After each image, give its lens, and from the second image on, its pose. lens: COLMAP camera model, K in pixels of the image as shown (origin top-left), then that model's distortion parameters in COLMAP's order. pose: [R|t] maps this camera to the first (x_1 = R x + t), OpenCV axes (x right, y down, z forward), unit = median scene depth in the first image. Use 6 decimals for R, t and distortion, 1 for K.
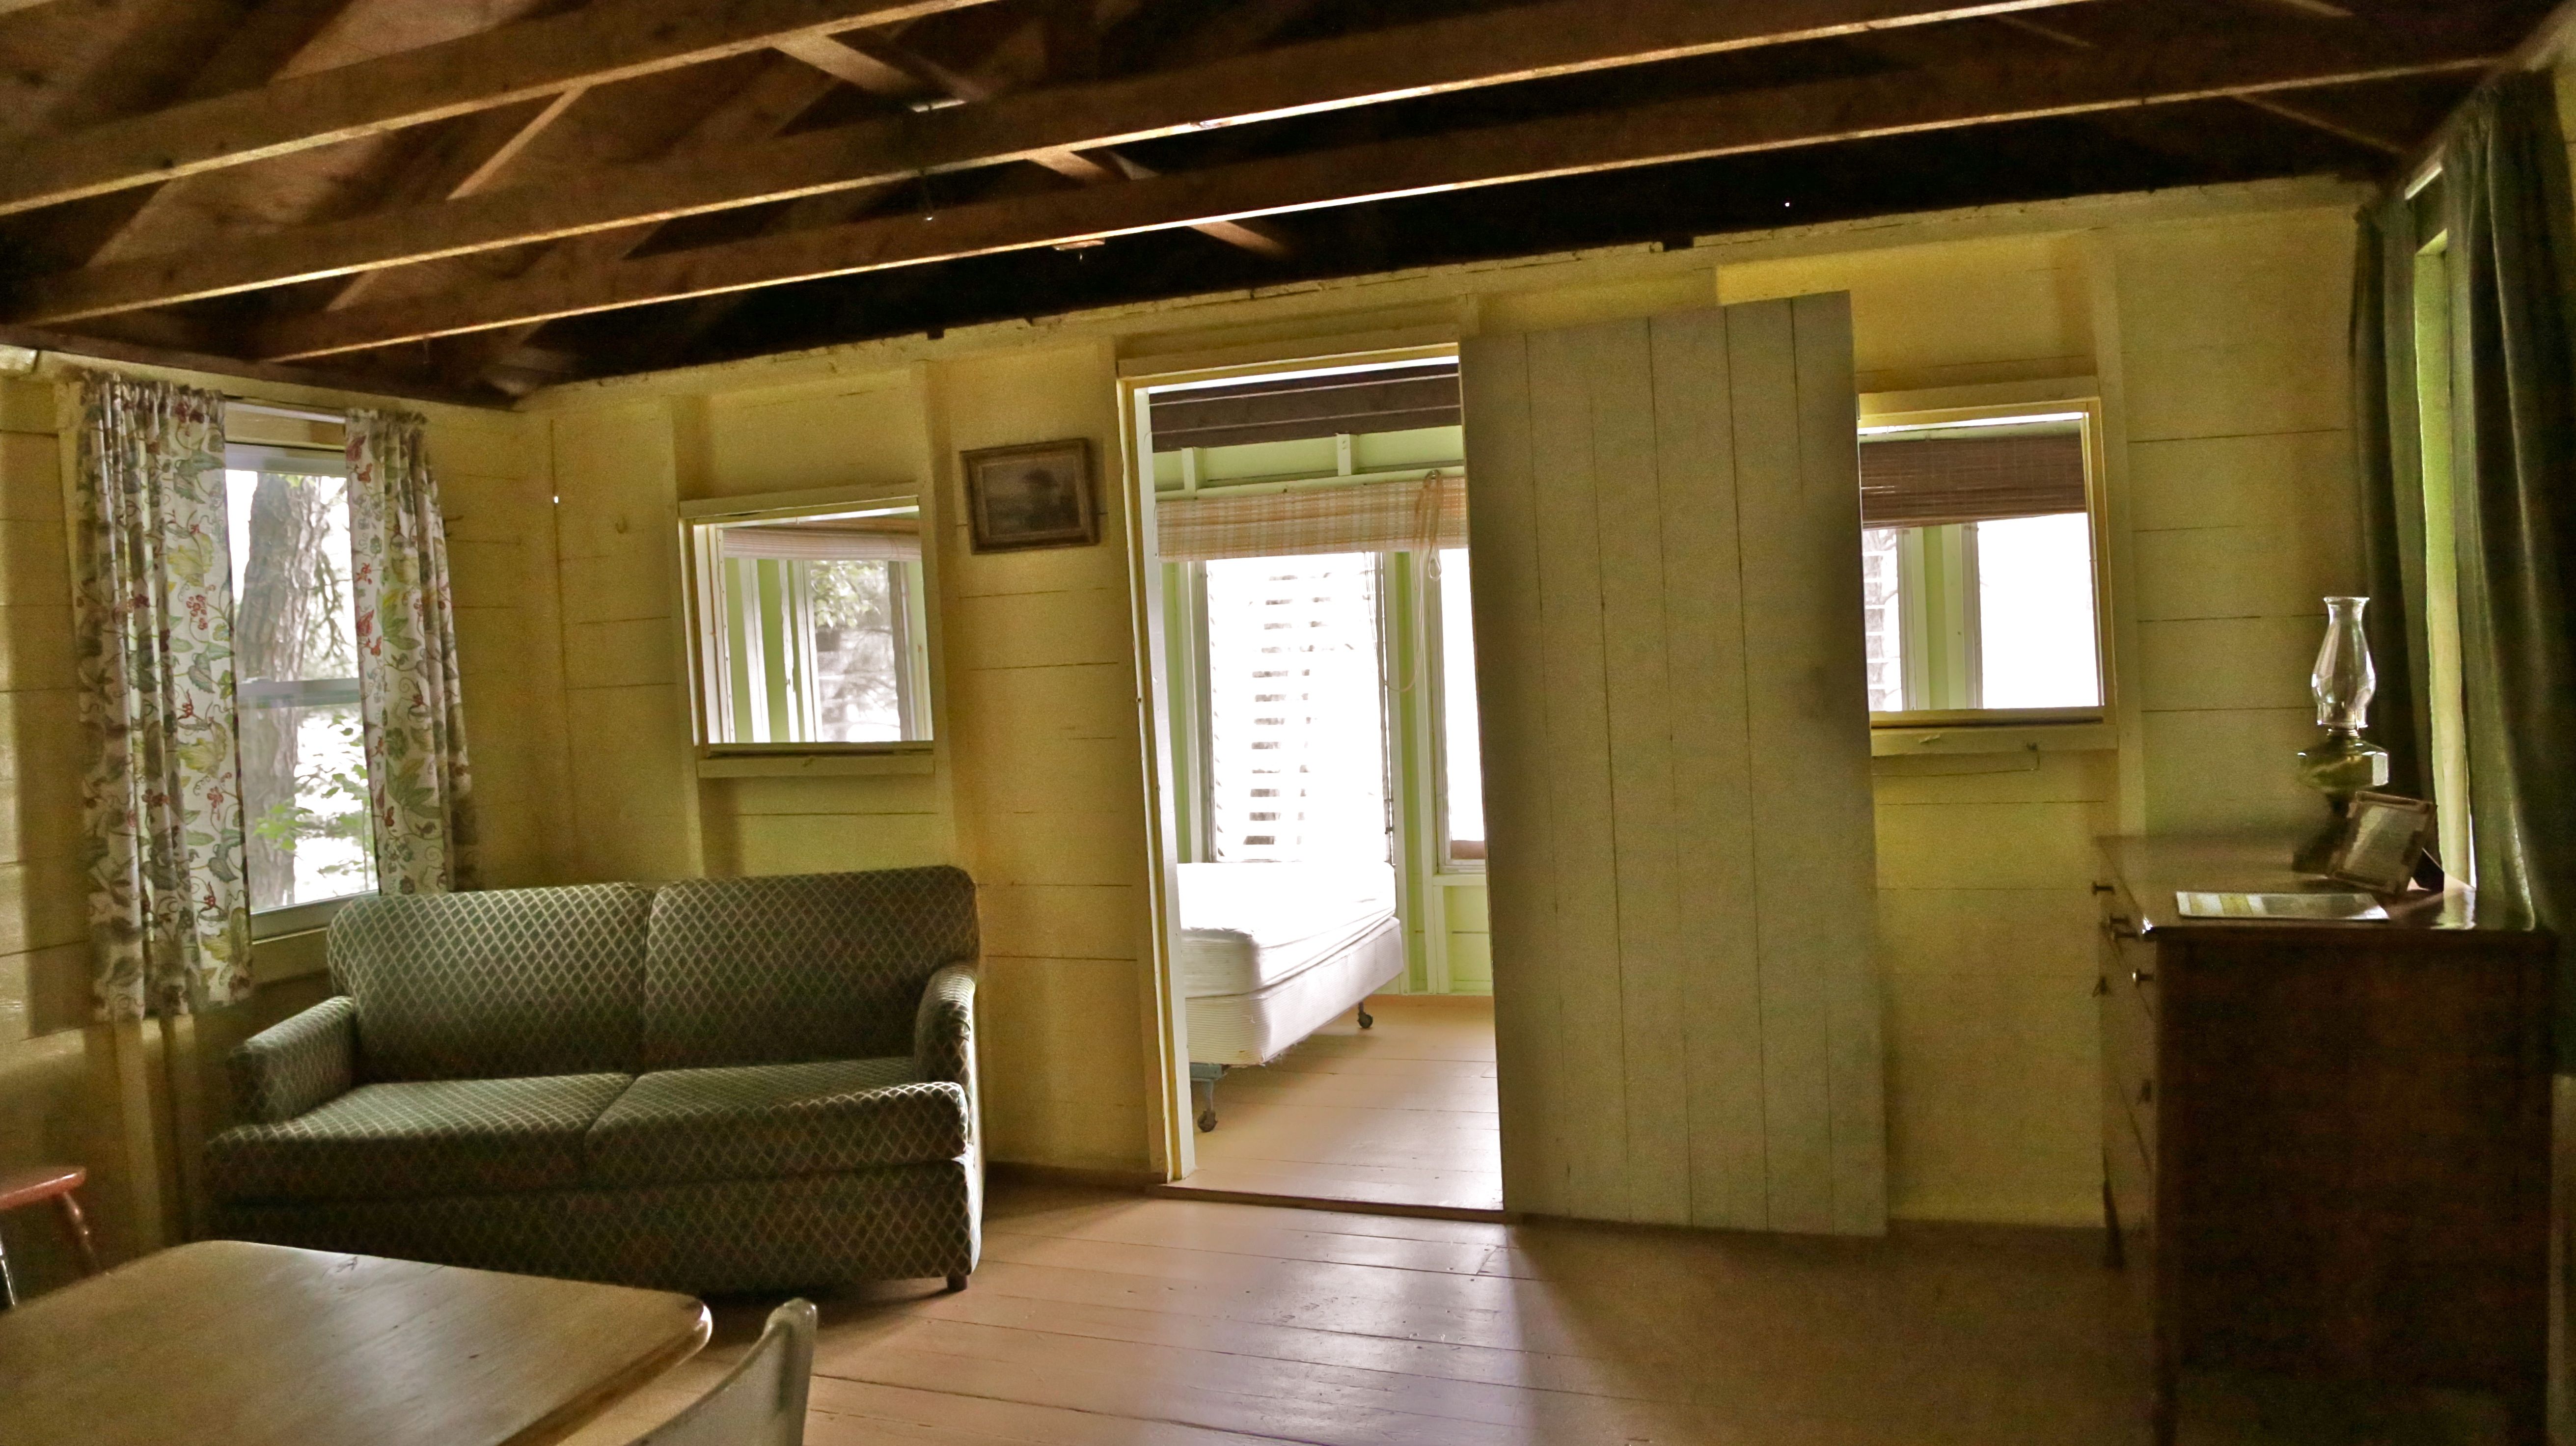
lens RADIAL K [[1787.1, 0, 1283.9], [0, 1787.1, 713.5], [0, 0, 1]] dist [-0.044702, -0.001873]
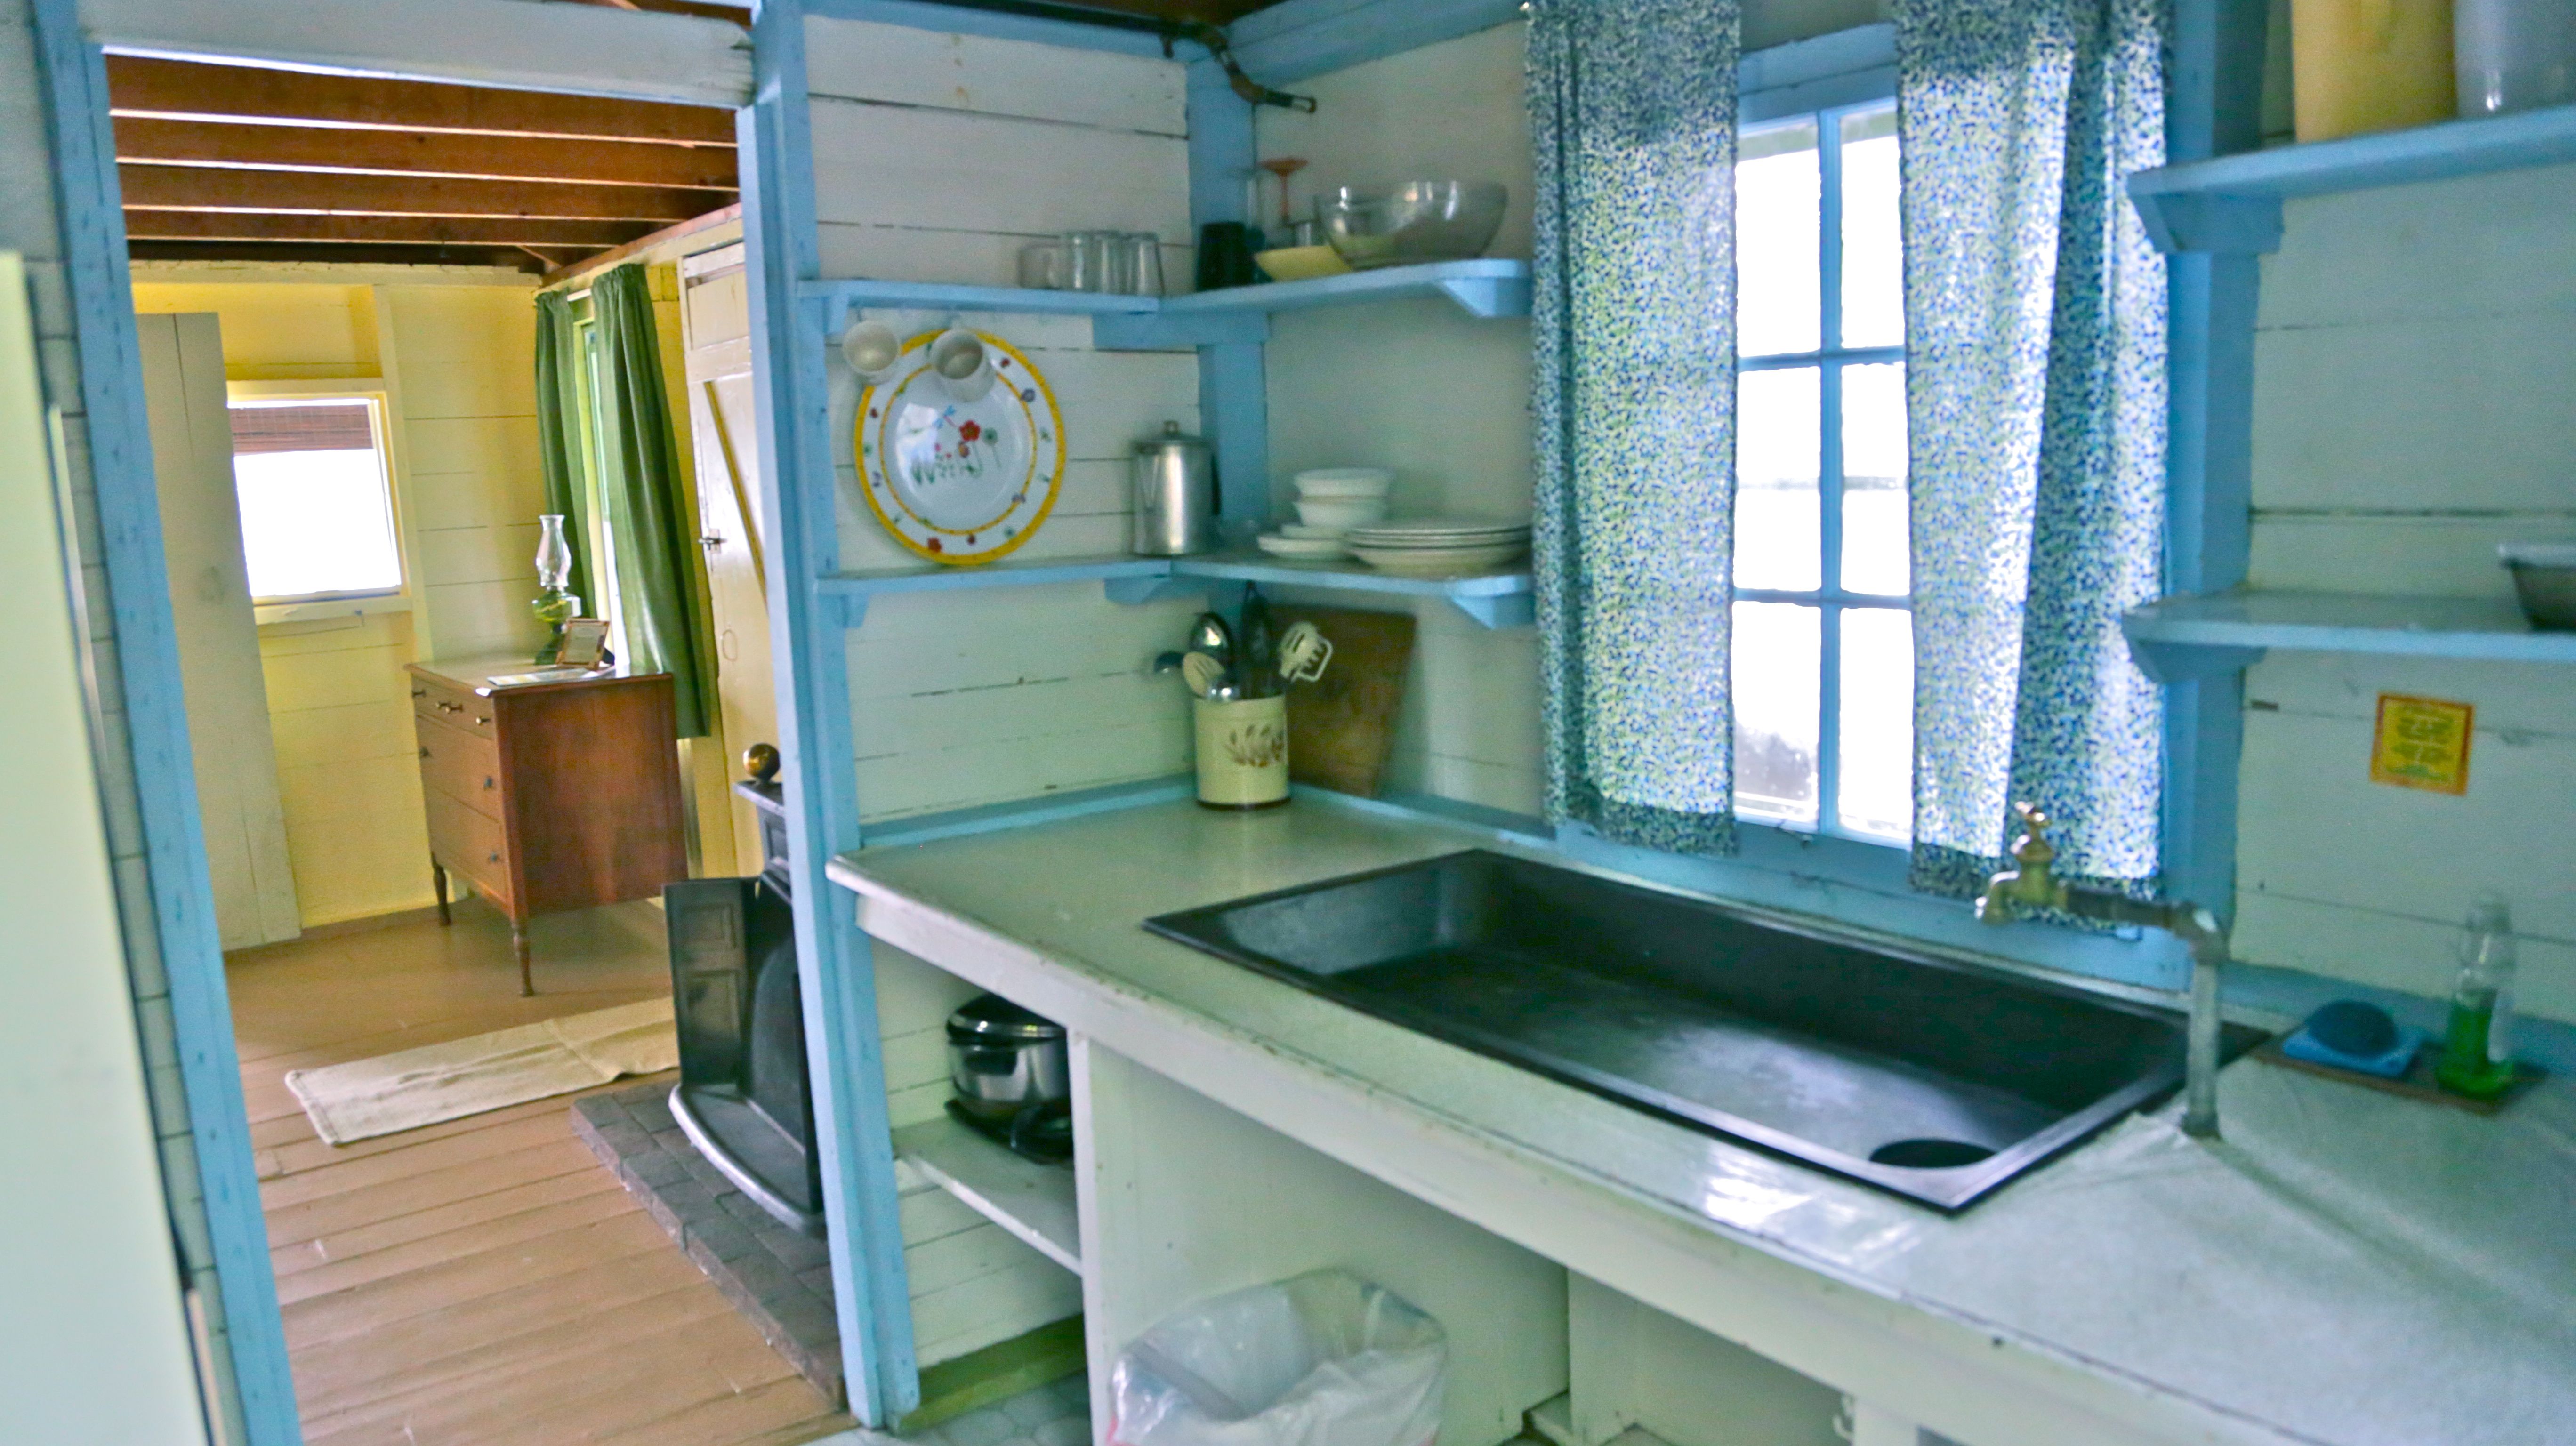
lens RADIAL K [[1787.1, 0, 1288.3], [0, 1787.1, 721.7], [0, 0, 1]] dist [-0.044702, -0.001873]
pose [[0.526402, -0.107124, 0.843460, -0.489435], [0.054890, 0.994243, 0.092017, 0.017187], [-0.848462, -0.002141, 0.529252, -0.543432]]
